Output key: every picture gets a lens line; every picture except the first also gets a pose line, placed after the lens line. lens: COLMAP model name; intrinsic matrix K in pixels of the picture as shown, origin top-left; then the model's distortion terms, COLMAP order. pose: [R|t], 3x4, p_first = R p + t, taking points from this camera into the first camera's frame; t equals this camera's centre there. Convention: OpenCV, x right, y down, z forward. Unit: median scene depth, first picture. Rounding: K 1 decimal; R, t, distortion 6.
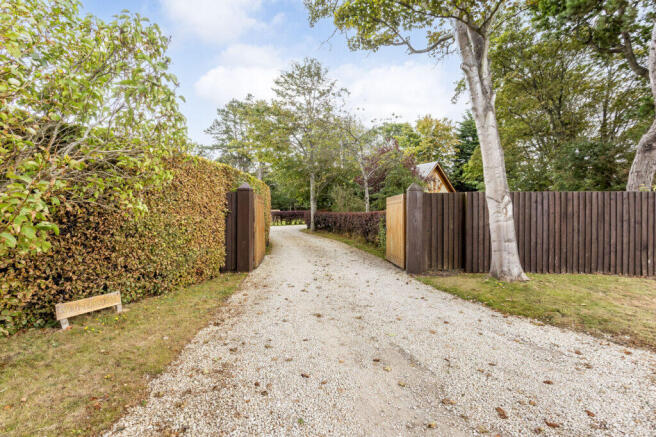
lens RADIAL K [[319.0, 0, 328.0], [0, 319.0, 218.5], [0, 0, 1]] dist [0.000075, 0.000017]
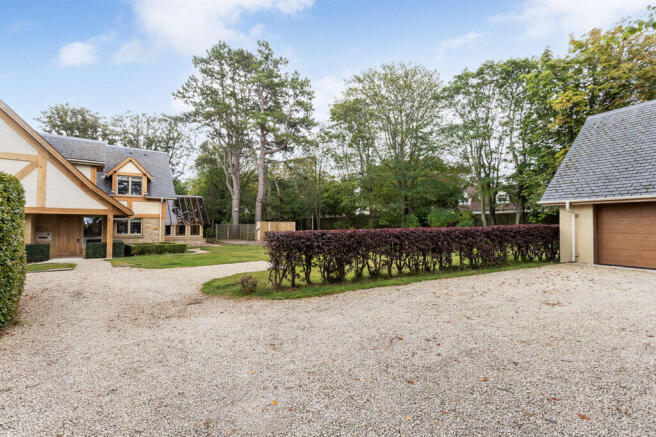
lens RADIAL K [[319.0, 0, 328.0], [0, 319.0, 218.5], [0, 0, 1]] dist [0.000075, 0.000017]
pose [[0.999056, 0.000437, -0.043450, -0.064579], [-0.002163, 0.999210, -0.039674, -0.011089], [0.043398, 0.039730, 0.998268, 0.422677]]
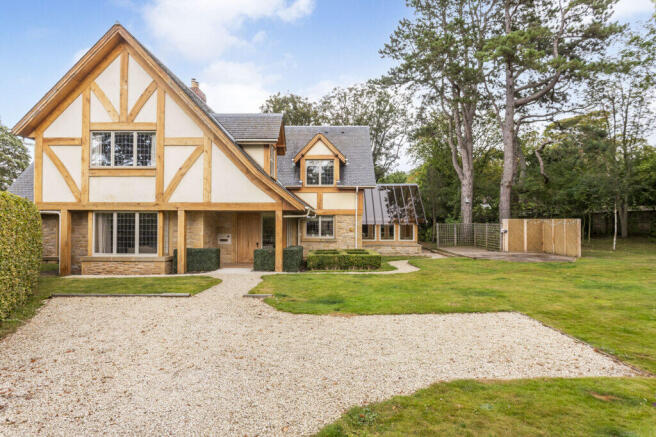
lens RADIAL K [[378.1, 0, 327.0], [0, 378.1, 214.6], [0, 0, 1]] dist [-0.001737, -0.000709]
pose [[0.767985, -0.014681, -0.640300, -0.100199], [-0.013015, 0.999173, -0.038519, -0.014416], [0.640336, 0.037916, 0.767159, 0.552573]]
